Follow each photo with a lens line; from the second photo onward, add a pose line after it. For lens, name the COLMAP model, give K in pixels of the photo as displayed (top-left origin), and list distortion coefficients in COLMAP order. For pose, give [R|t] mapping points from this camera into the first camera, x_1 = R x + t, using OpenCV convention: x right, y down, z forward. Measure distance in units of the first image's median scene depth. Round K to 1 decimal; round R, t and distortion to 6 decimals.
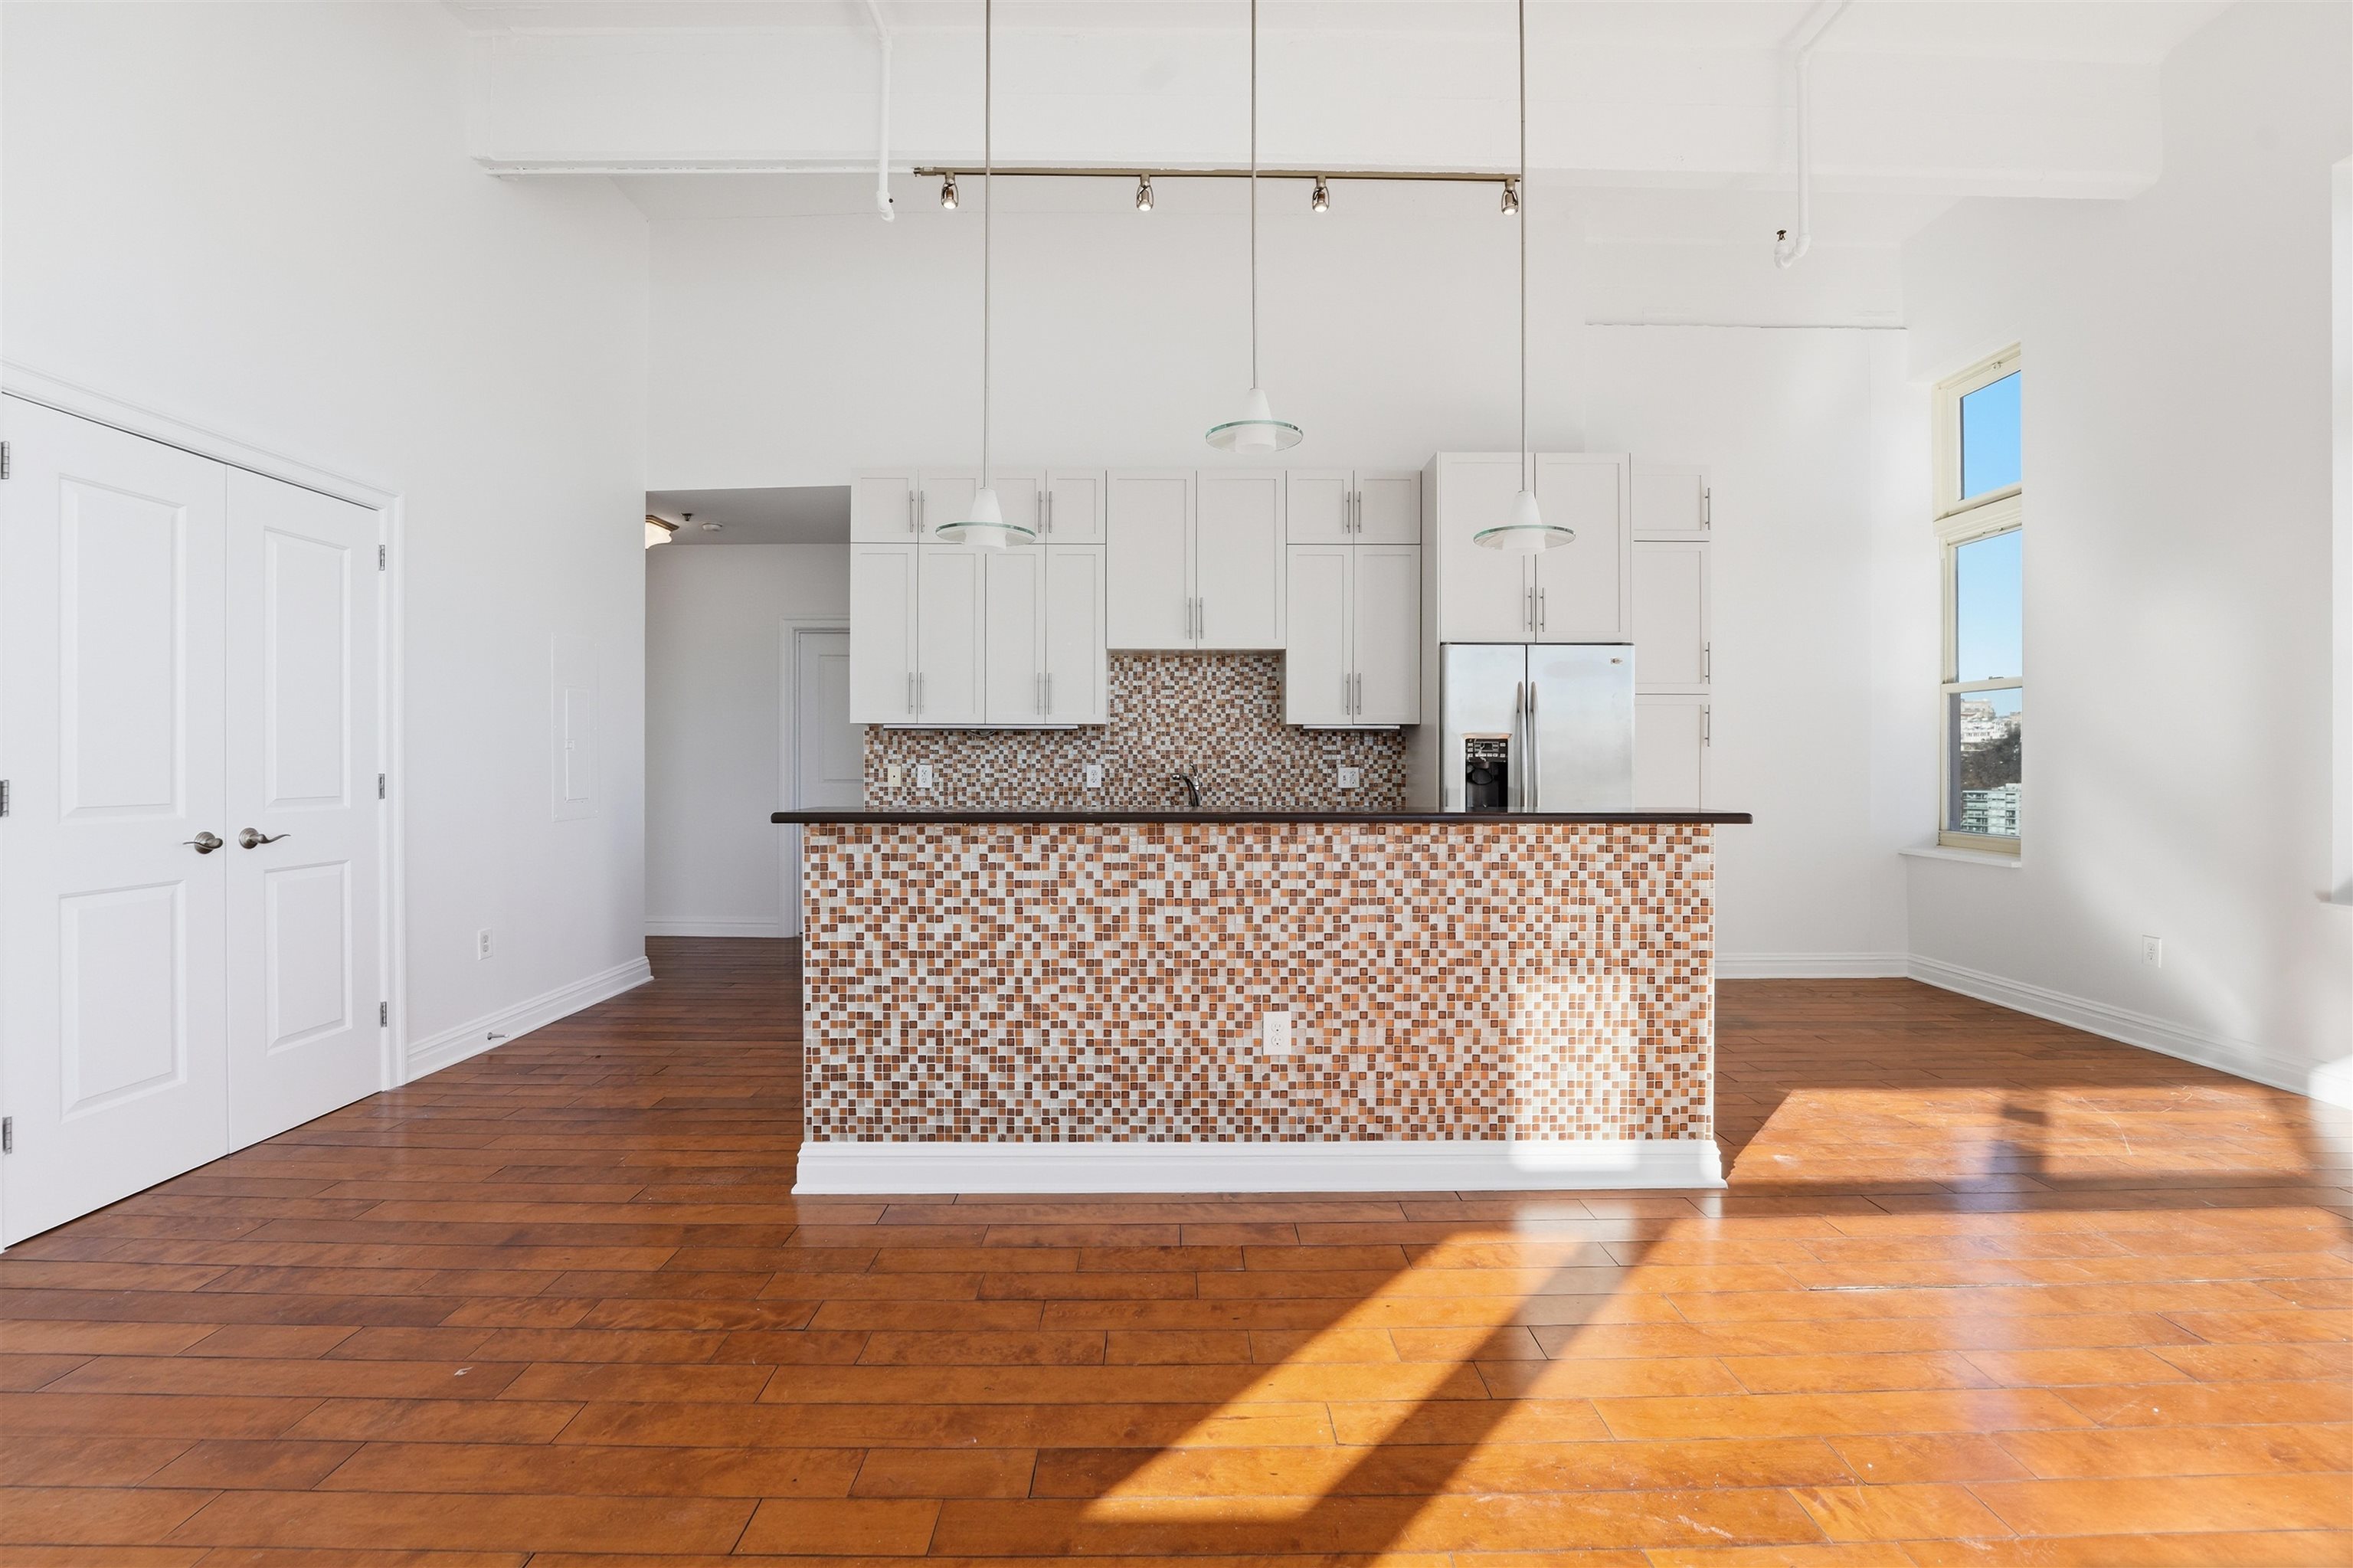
lens RADIAL K [[1030.2, 0, 1182.2], [0, 1030.2, 760.6], [0, 0, 1]] dist [-0.023671, 0.002398]
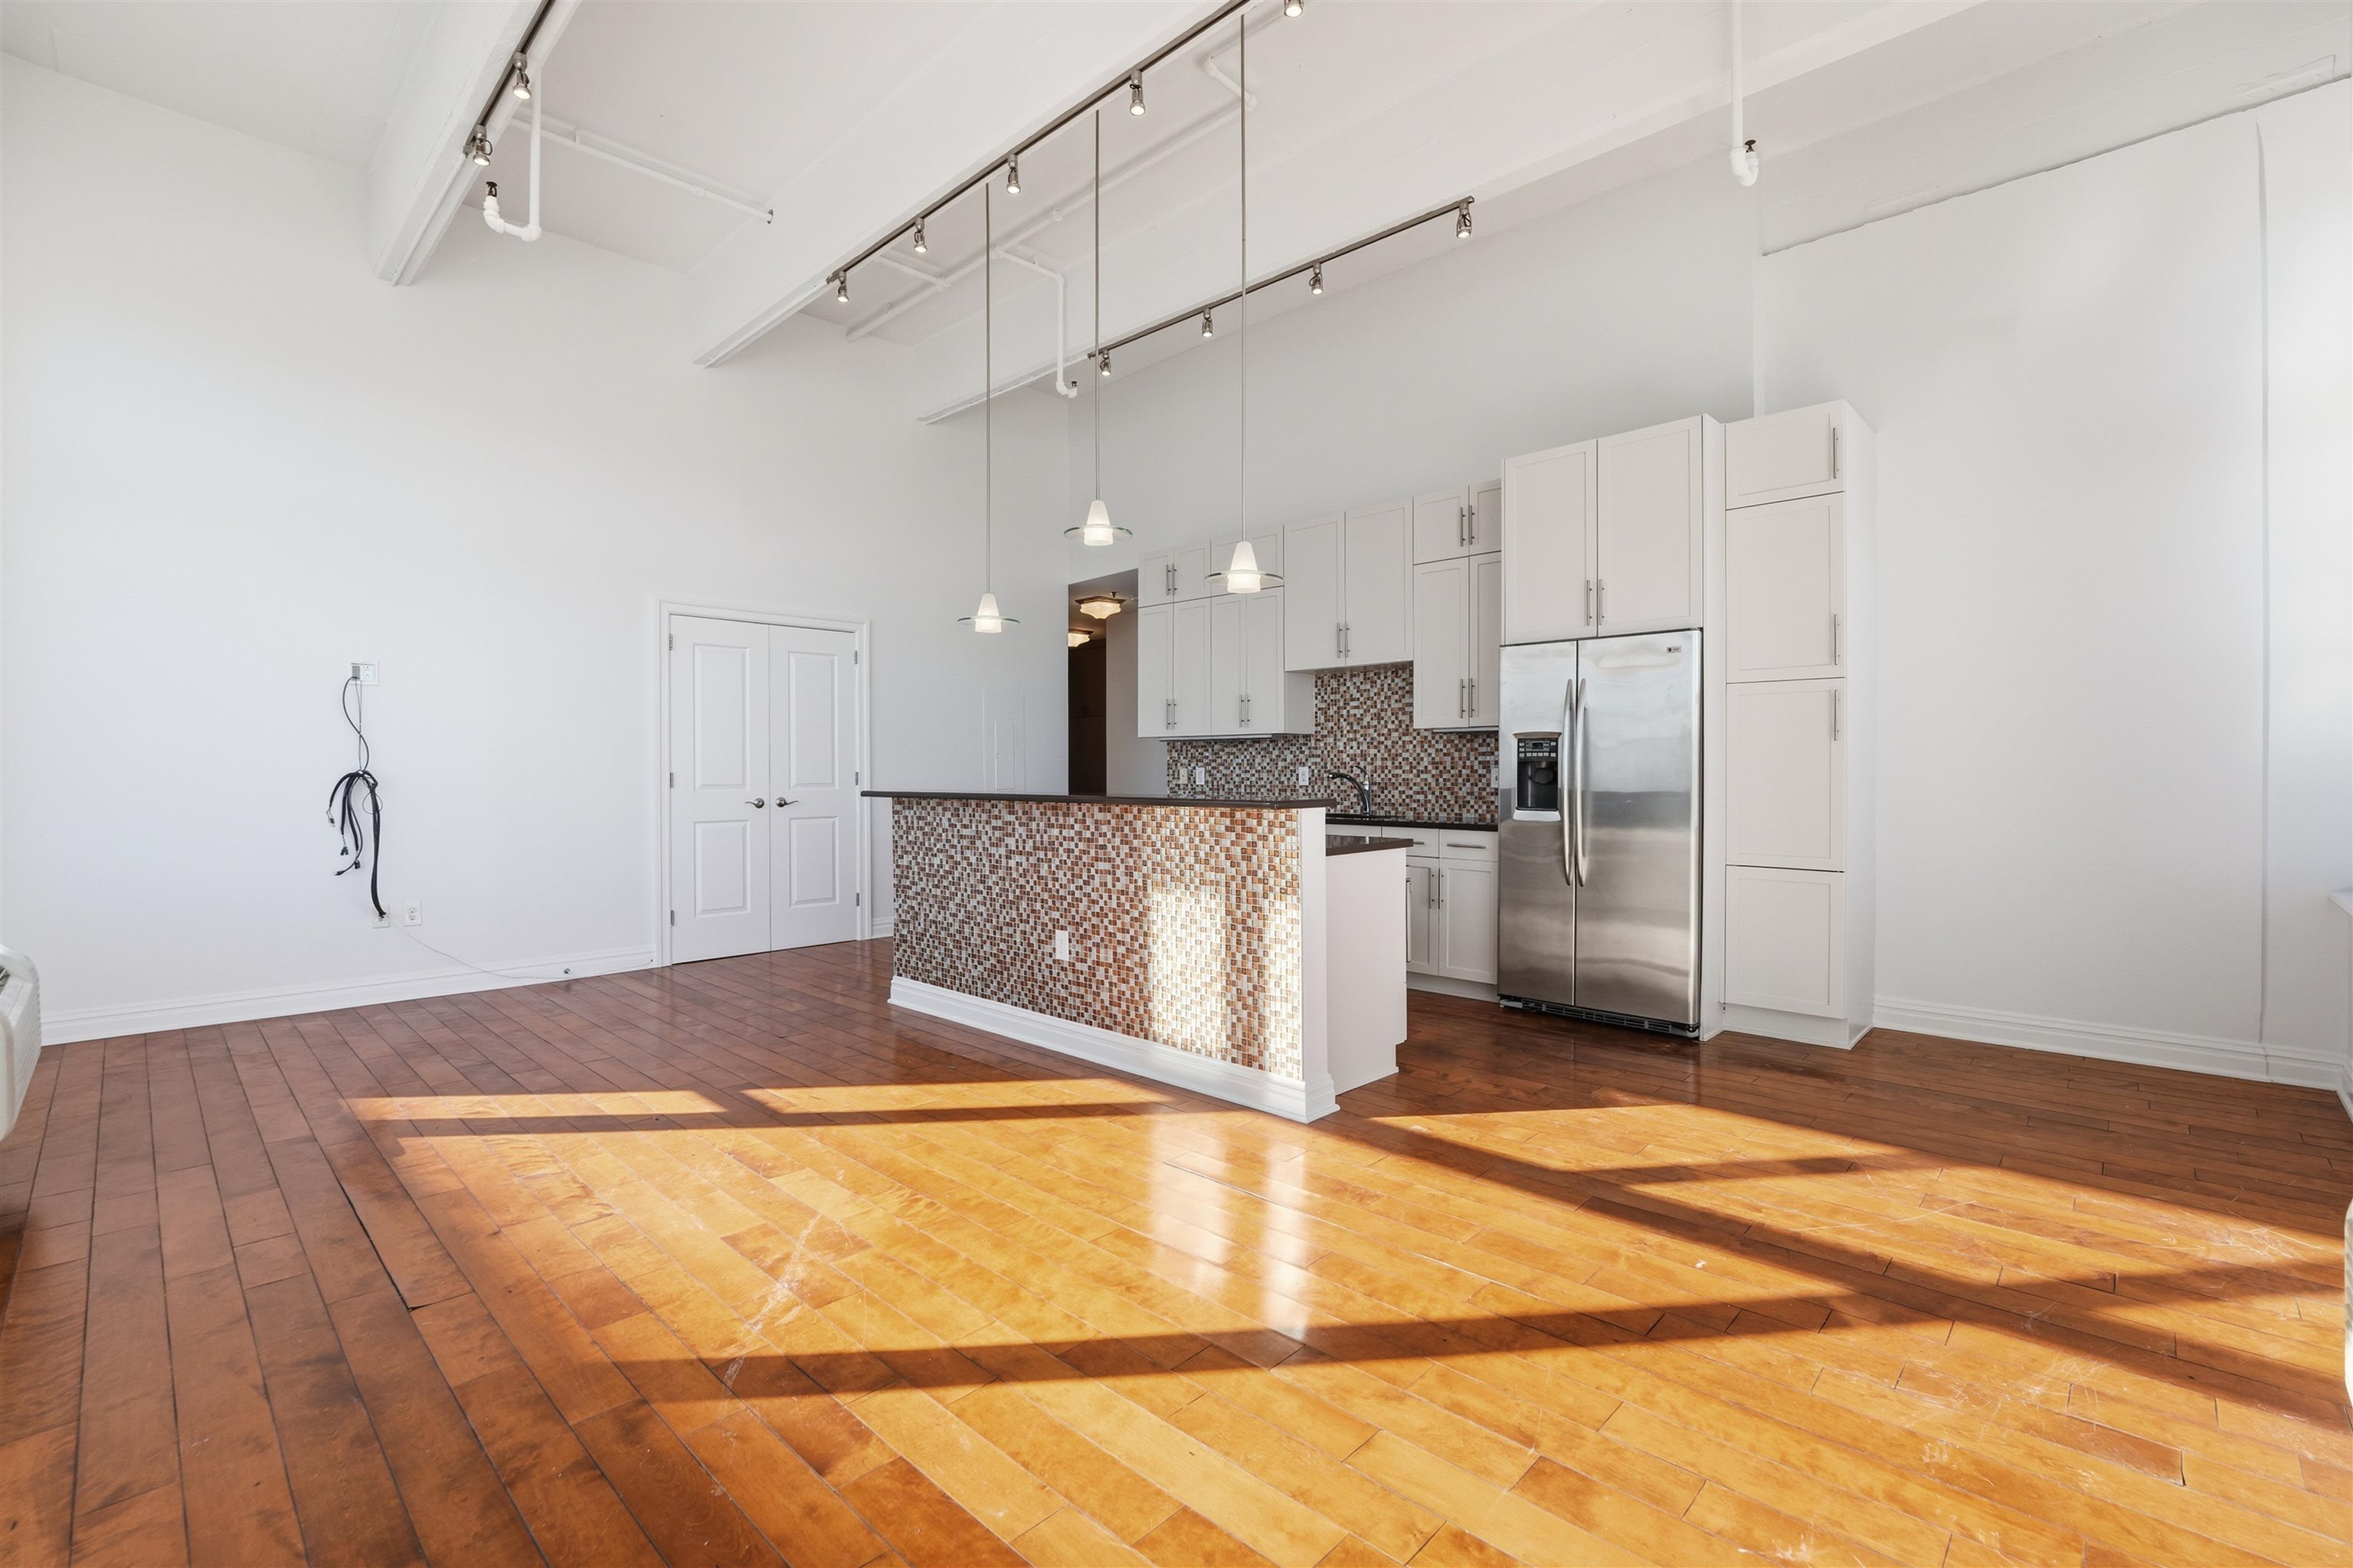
lens RADIAL K [[1030.2, 0, 1179.3], [0, 1030.2, 780.1], [0, 0, 1]] dist [-0.023671, 0.002398]
pose [[0.715811, 0.003935, -0.698283, 1.240447], [0.004174, 0.999942, 0.009914, 0.014133], [0.698282, -0.010011, 0.715753, 0.061334]]
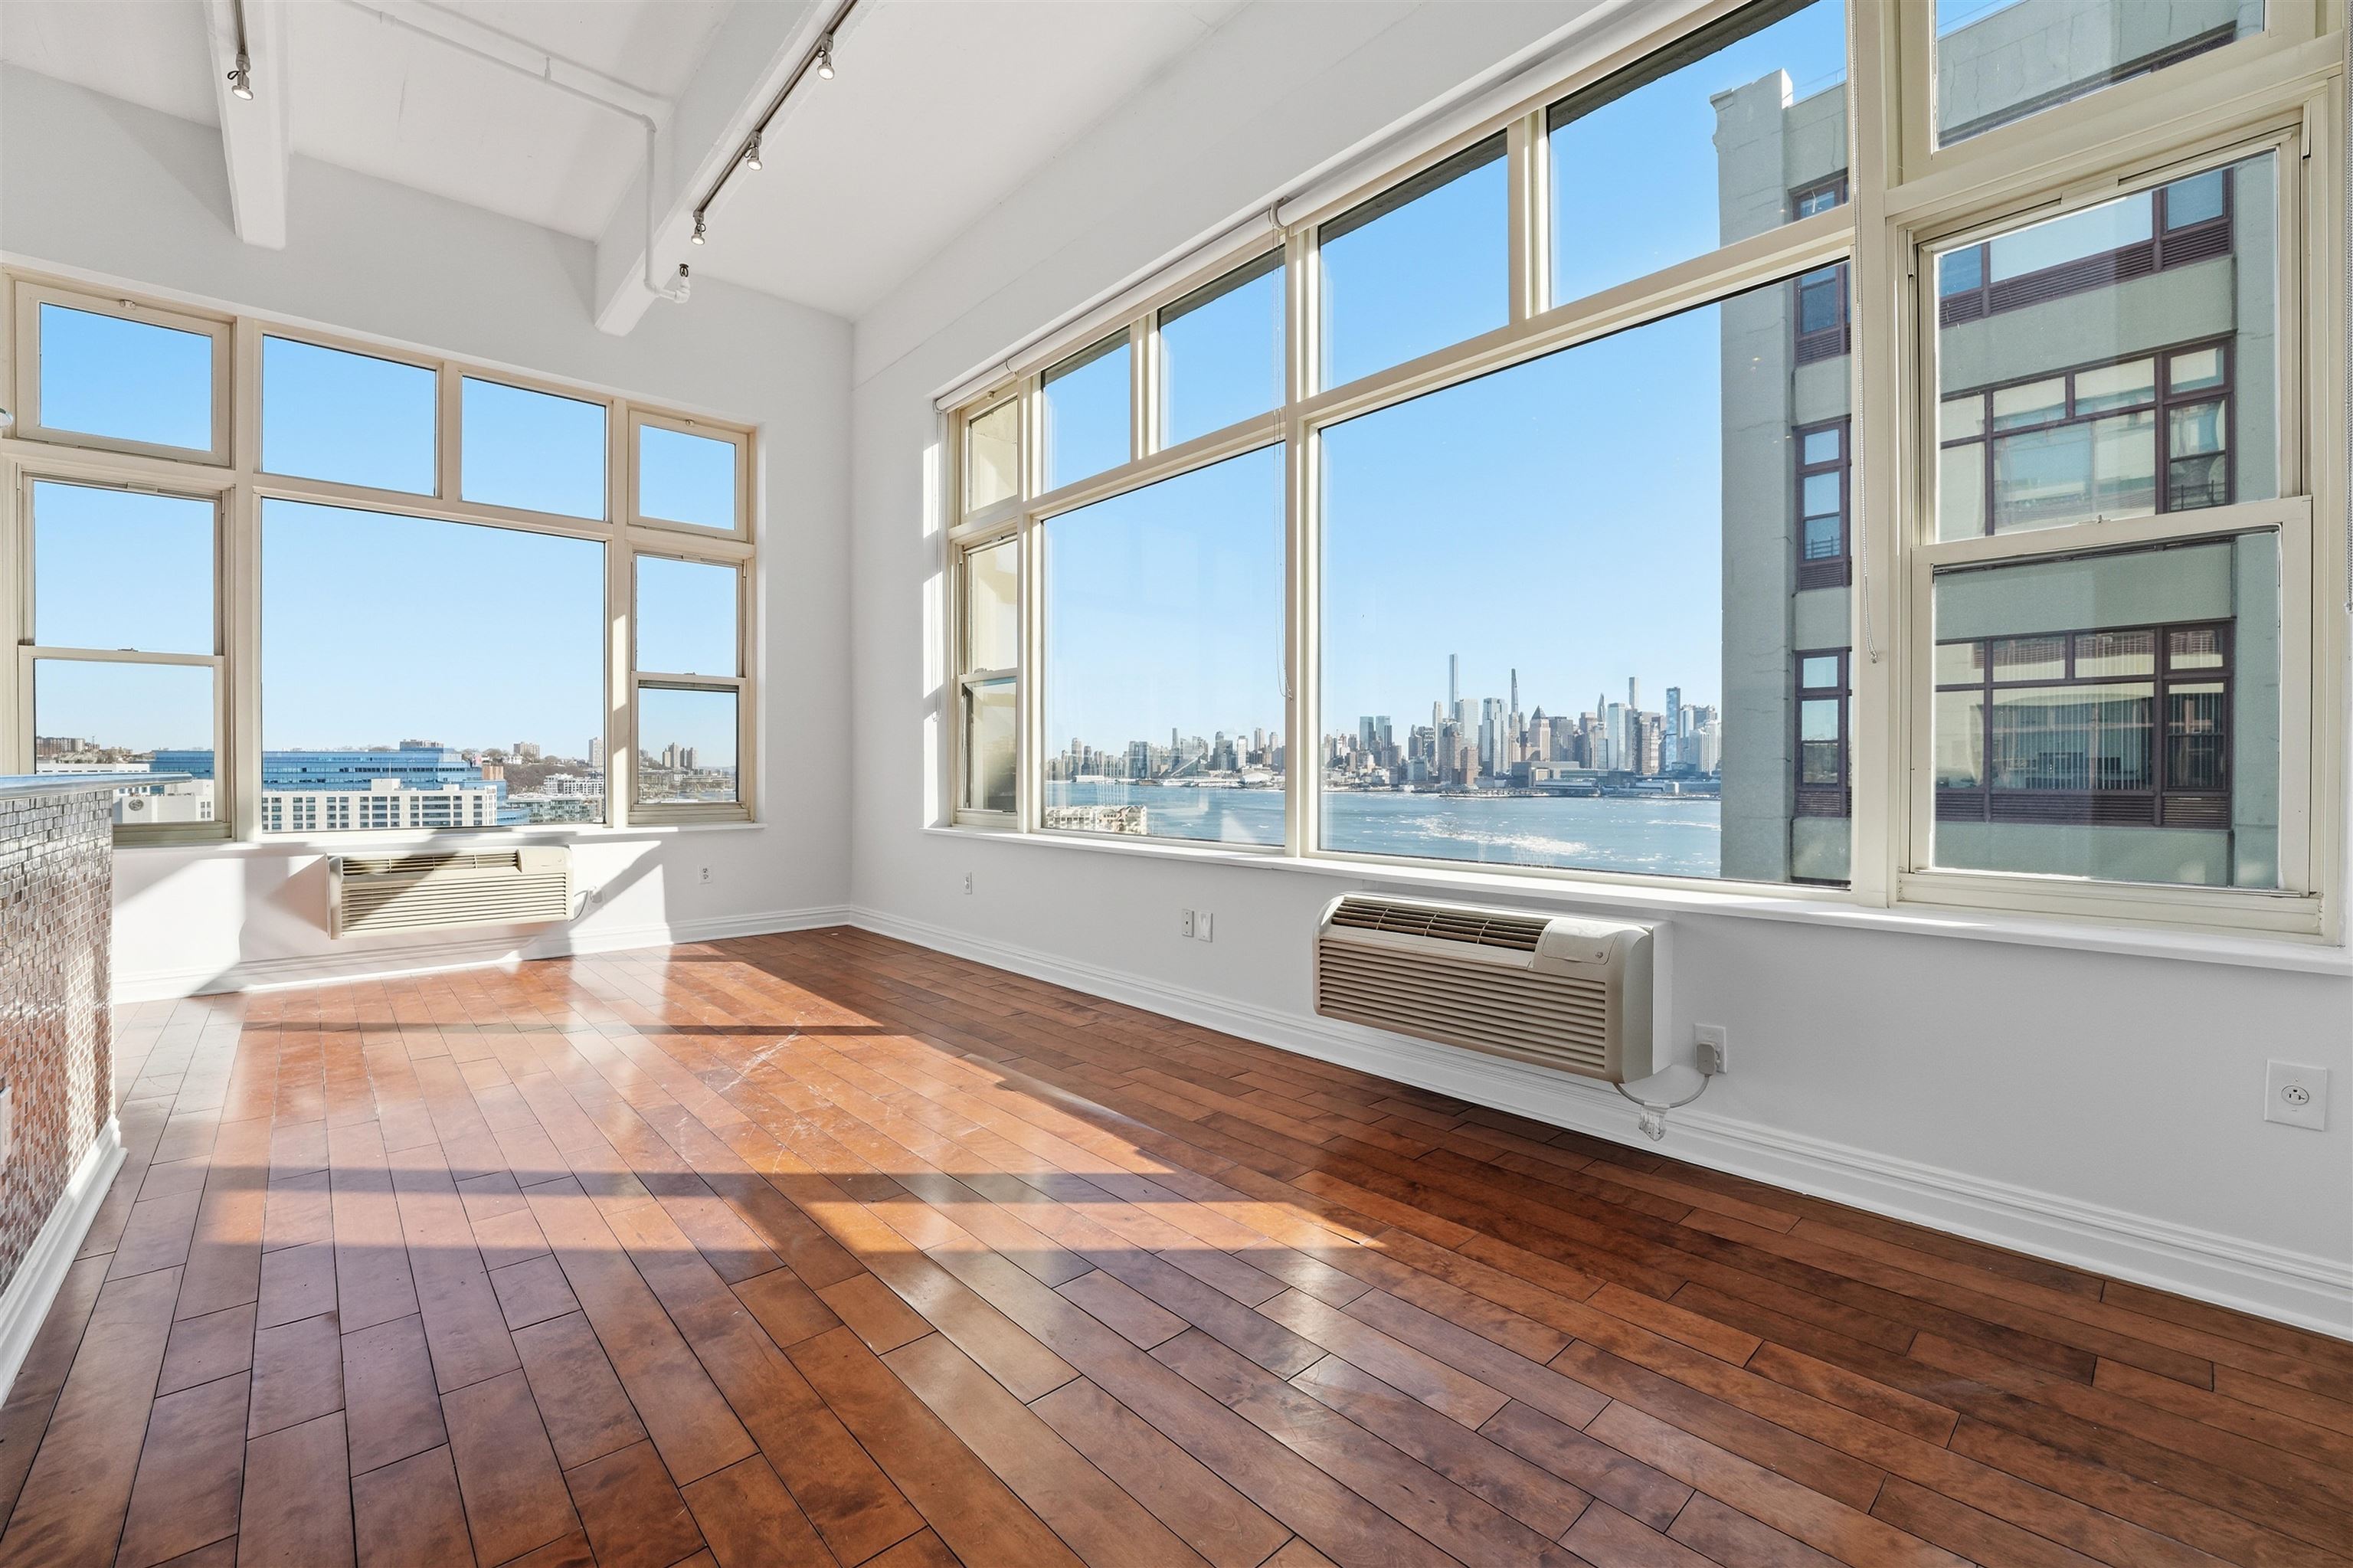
lens RADIAL K [[971.9, 0, 1172.2], [0, 971.9, 777.6], [0, 0, 1]] dist [-0.032446, 0.004442]
pose [[-0.666944, -0.008584, 0.745059, -0.815192], [-0.001599, 0.999948, 0.010089, 0.044091], [-0.745107, 0.005537, -0.666922, 0.844809]]
